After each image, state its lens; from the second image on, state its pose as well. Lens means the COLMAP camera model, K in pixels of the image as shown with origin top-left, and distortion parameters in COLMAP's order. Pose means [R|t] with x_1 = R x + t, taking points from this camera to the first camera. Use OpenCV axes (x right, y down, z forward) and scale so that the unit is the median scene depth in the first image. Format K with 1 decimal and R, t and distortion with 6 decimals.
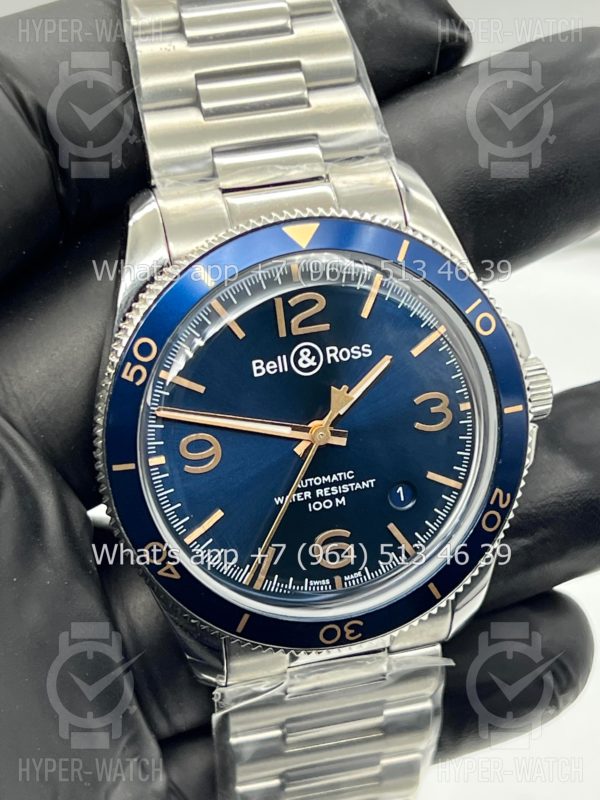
lens RADIAL K [[1874.2, 0, 277.3], [0, 1874.2, 400.4], [0, 0, 1]] dist [0.045750, -7.326029]
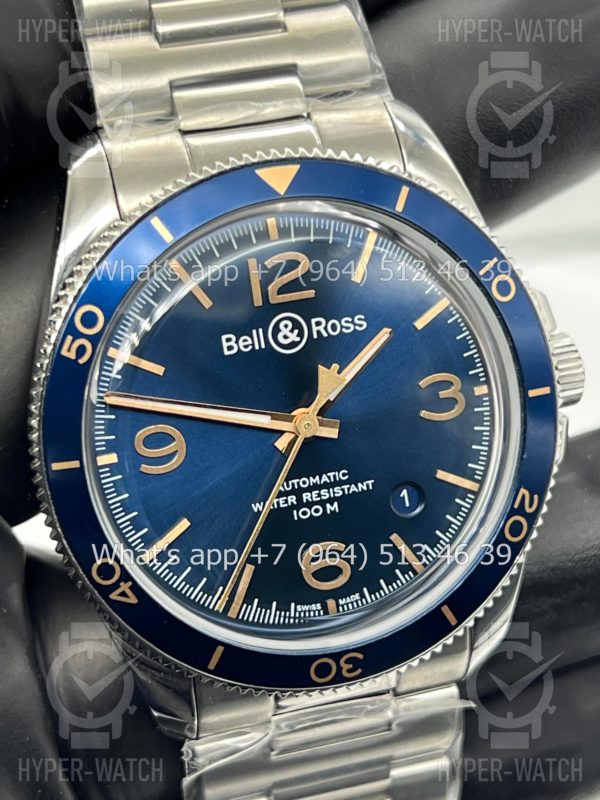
lens RADIAL K [[1900.1, 0, 300.0], [0, 1900.1, 400.0], [0, 0, 1]] dist [-0.034485, -0.048198]
pose [[0.999624, -0.018352, 0.020376, 0.003431], [0.019403, 0.998424, -0.052665, 0.050820], [-0.019378, 0.053041, 0.998404, 0.167548]]
